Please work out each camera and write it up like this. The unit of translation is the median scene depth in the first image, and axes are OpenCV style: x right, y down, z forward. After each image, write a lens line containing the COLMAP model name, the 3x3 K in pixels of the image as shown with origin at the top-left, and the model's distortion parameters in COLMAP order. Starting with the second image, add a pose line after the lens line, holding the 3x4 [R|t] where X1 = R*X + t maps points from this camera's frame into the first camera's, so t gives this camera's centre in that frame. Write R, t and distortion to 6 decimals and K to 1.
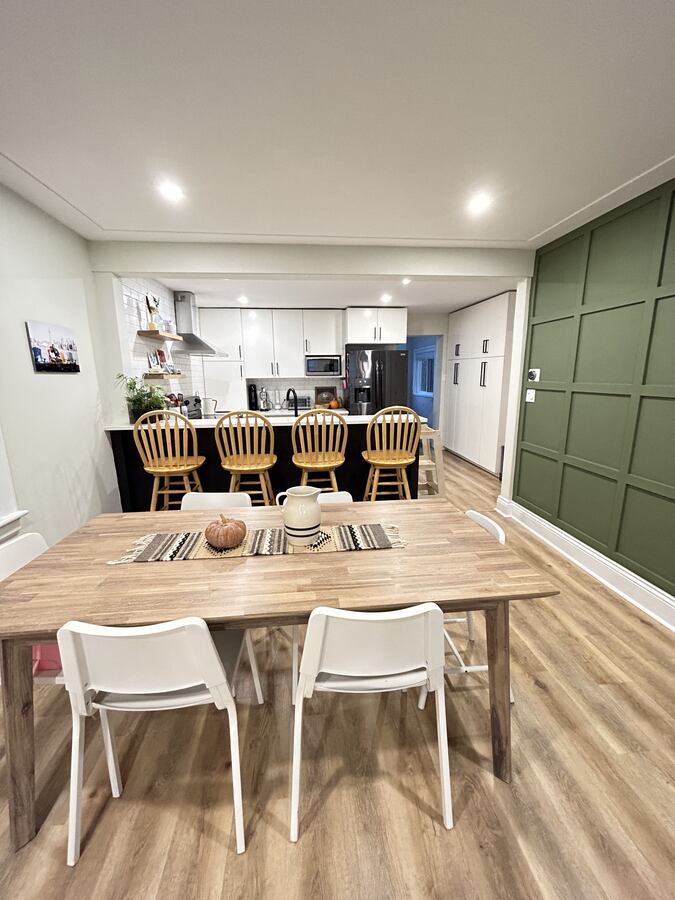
lens RADIAL K [[364.9, 0, 338.1], [0, 364.9, 448.7], [0, 0, 1]] dist [0.002954, -0.000364]
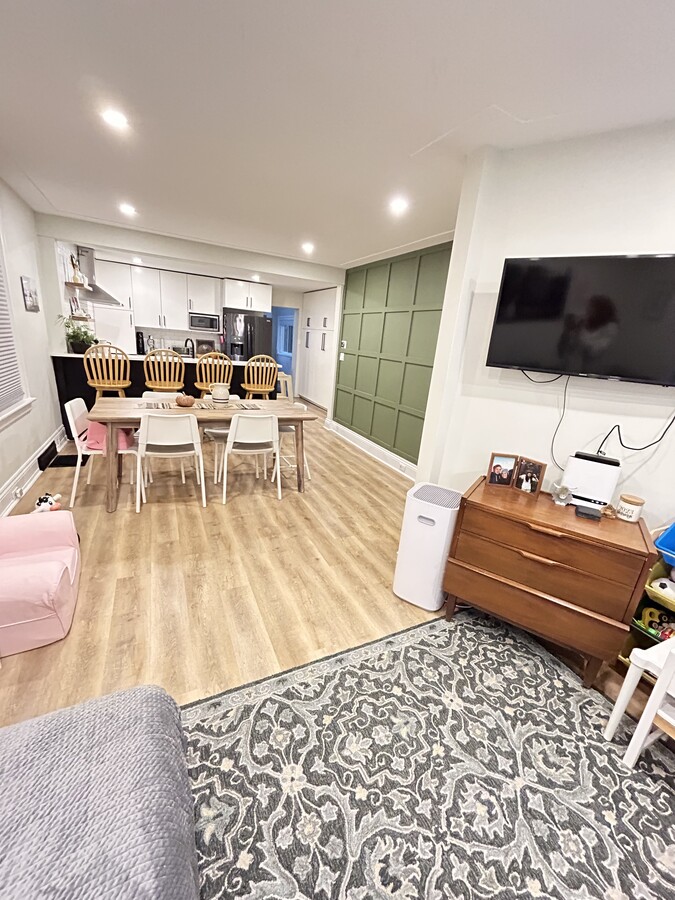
lens RADIAL K [[364.9, 0, 338.1], [0, 364.9, 448.7], [0, 0, 1]] dist [0.002954, -0.000364]
pose [[0.935345, -0.007132, 0.353664, -0.089692], [-0.027319, 0.995354, 0.092326, 0.115591], [-0.352679, -0.096018, 0.930805, -0.571596]]
